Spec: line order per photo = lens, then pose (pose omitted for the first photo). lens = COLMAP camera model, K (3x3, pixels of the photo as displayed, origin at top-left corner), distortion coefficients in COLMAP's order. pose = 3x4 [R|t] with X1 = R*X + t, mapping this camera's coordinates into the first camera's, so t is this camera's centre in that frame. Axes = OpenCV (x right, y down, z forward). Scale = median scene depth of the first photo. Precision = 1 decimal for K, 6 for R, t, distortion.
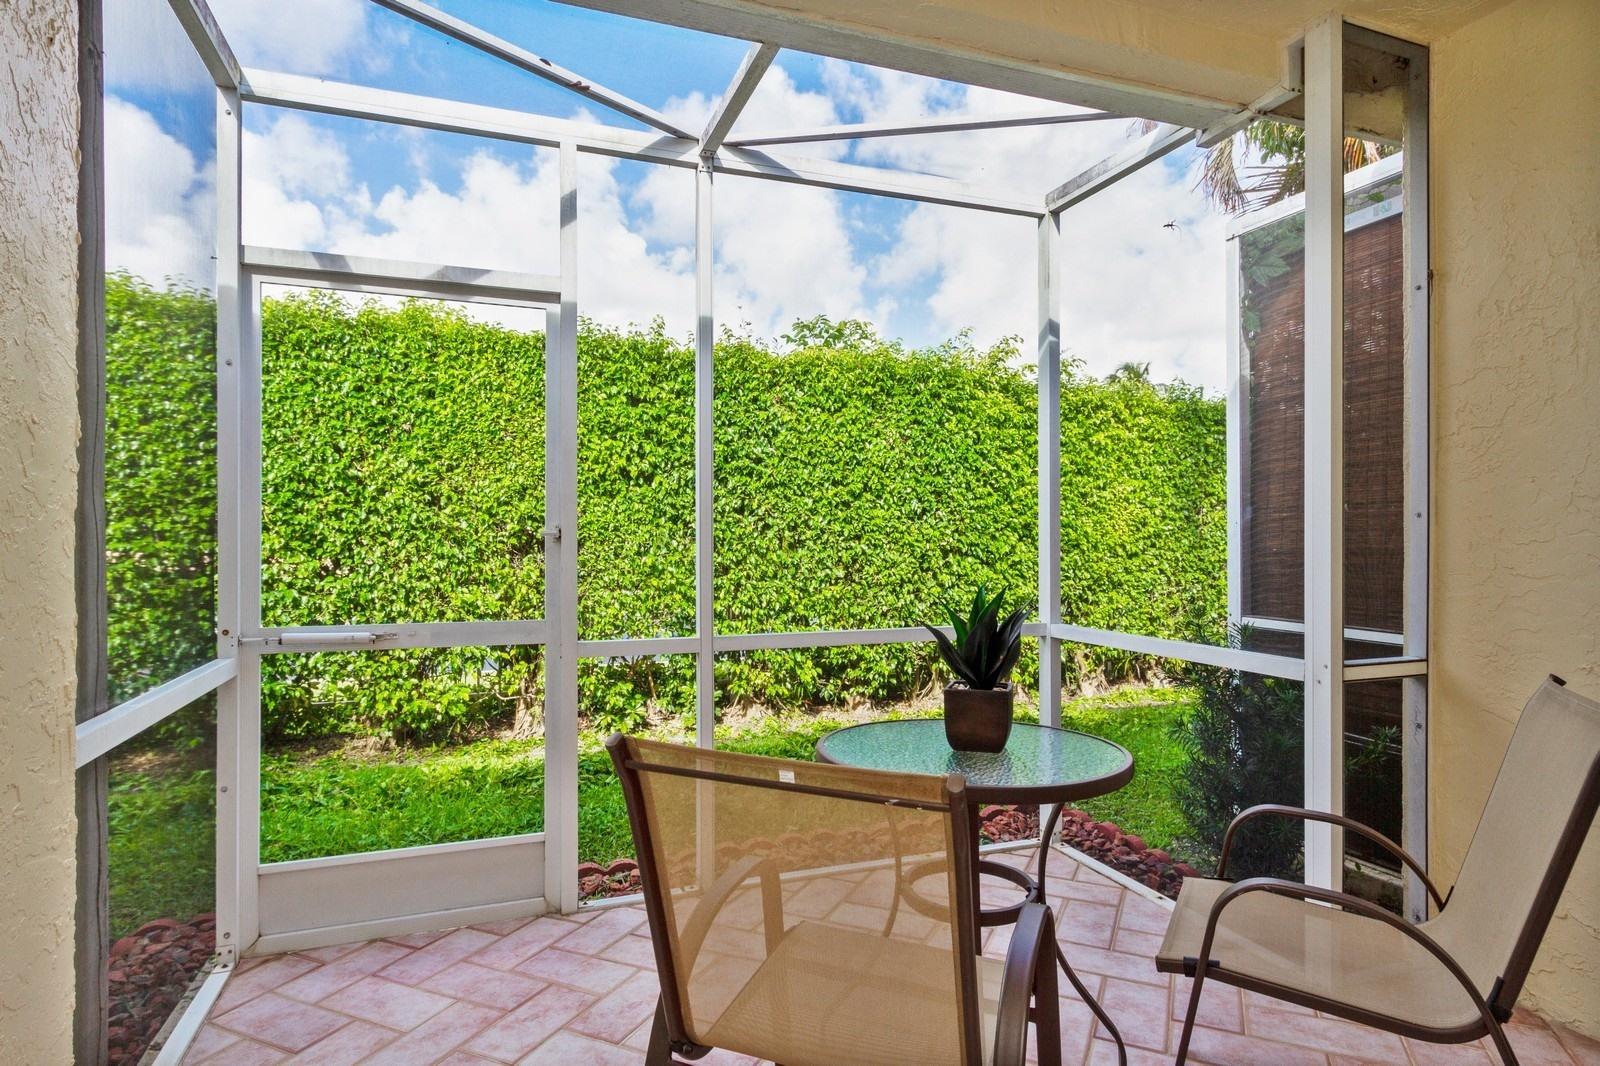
lens RADIAL K [[855.3, 0, 773.0], [0, 855.3, 542.4], [0, 0, 1]] dist [0.005013, 0.000345]
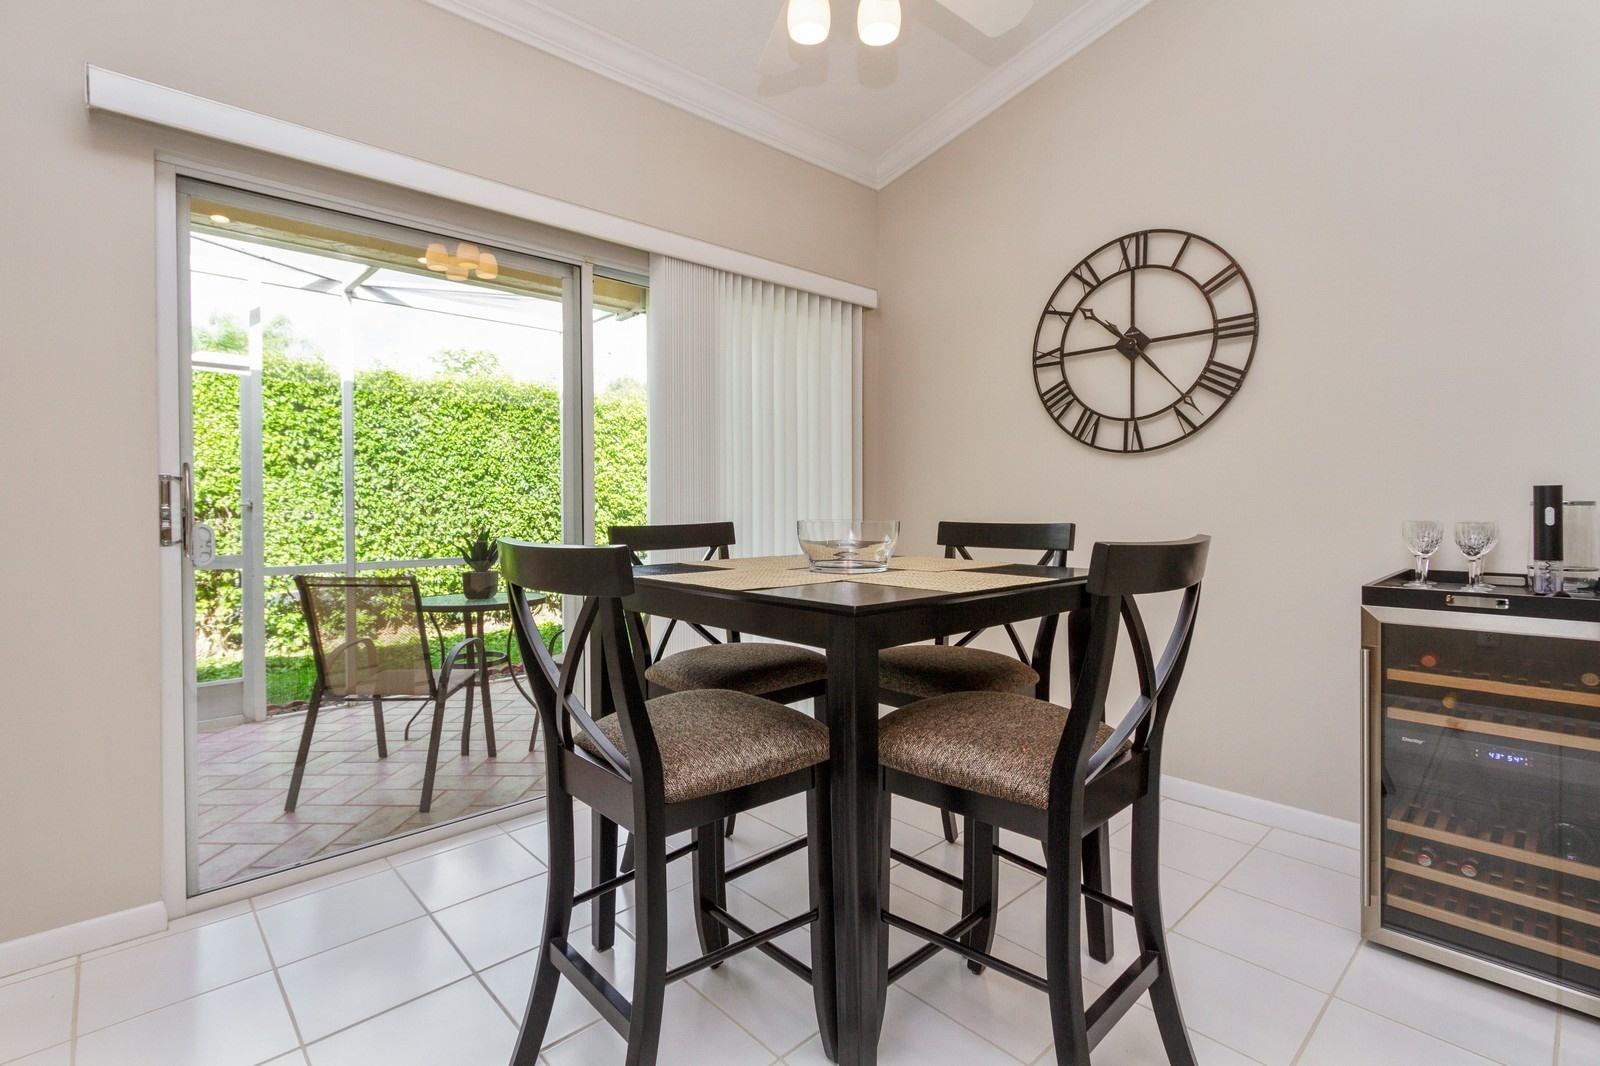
lens RADIAL K [[748.5, 0, 791.0], [0, 748.5, 518.0], [0, 0, 1]] dist [0.003944, -0.000655]
pose [[0.913698, -0.007801, 0.406318, 0.066250], [0.002507, 0.999905, 0.013558, -0.001404], [-0.406386, -0.011369, 0.913631, -0.414005]]
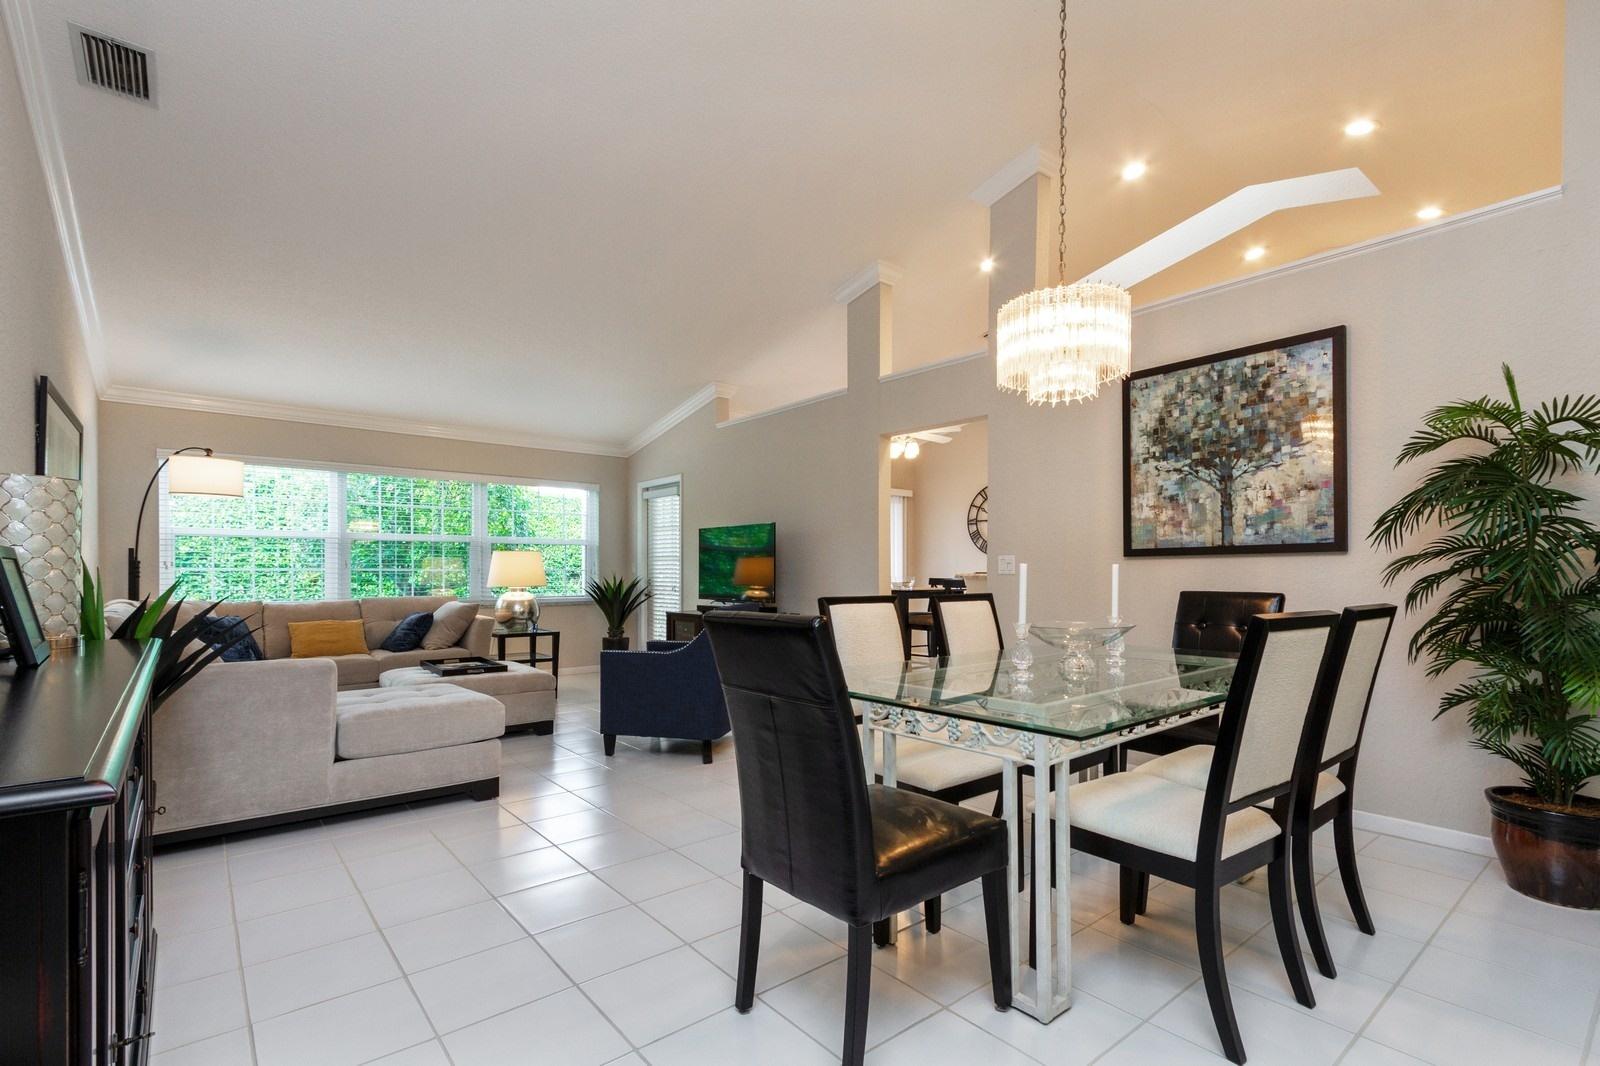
lens RADIAL K [[748.5, 0, 809.7], [0, 748.5, 577.2], [0, 0, 1]] dist [0.003944, -0.000655]
pose [[0.933678, -0.001703, 0.358110, -0.416243], [0.001733, 0.999998, 0.000238, 0.004912], [-0.358110, 0.000399, 0.933679, -1.327400]]
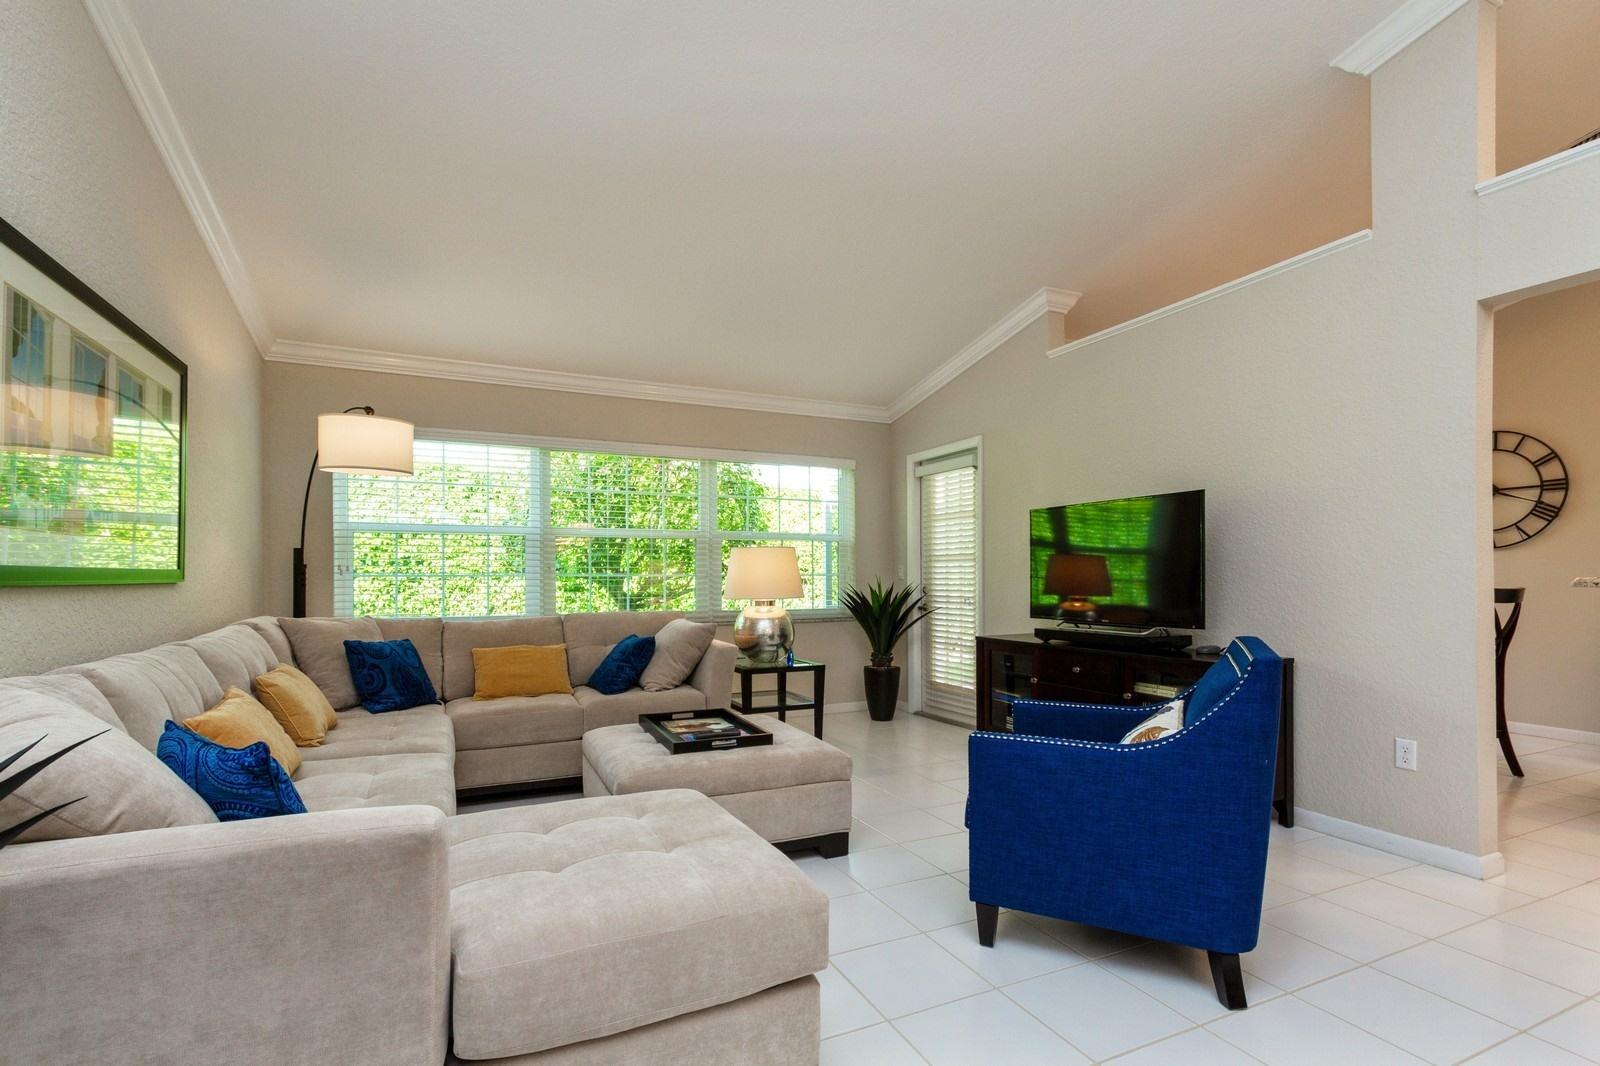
lens RADIAL K [[748.5, 0, 809.9], [0, 748.5, 581.6], [0, 0, 1]] dist [0.003944, -0.000655]
pose [[0.993048, -0.002613, 0.117680, -0.471368], [0.002794, 0.999995, -0.001371, 0.002047], [-0.117676, 0.001690, 0.993051, -0.877441]]
